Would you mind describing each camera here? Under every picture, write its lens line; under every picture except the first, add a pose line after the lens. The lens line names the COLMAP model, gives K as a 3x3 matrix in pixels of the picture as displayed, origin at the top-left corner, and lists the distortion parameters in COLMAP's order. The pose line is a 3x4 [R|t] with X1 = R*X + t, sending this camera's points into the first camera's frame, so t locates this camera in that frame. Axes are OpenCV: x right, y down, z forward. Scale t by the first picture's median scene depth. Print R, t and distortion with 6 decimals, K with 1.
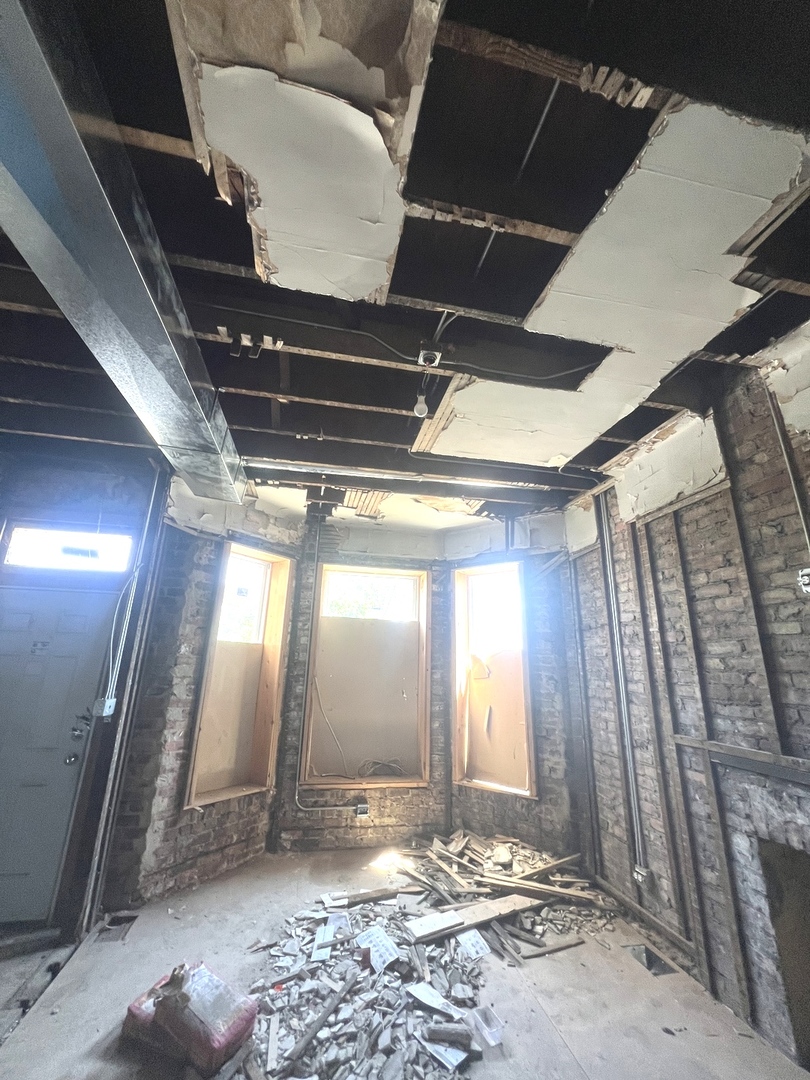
lens RADIAL K [[432.2, 0, 405.0], [0, 432.2, 536.6], [0, 0, 1]] dist [0.000287, 0.000186]
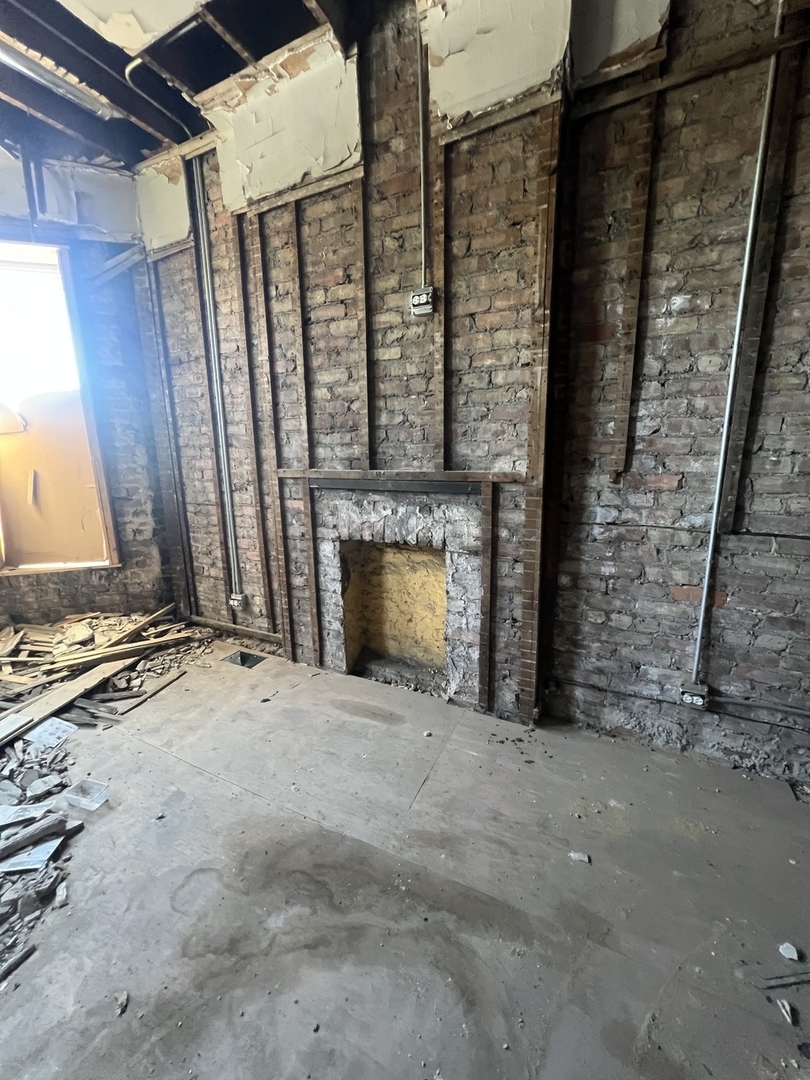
lens RADIAL K [[432.2, 0, 405.0], [0, 432.2, 536.6], [0, 0, 1]] dist [0.000287, 0.000186]
pose [[0.621857, -0.197222, 0.757890, 0.025877], [-0.193770, 0.898928, 0.392915, 0.149837], [-0.758780, -0.391193, 0.520789, 0.203003]]
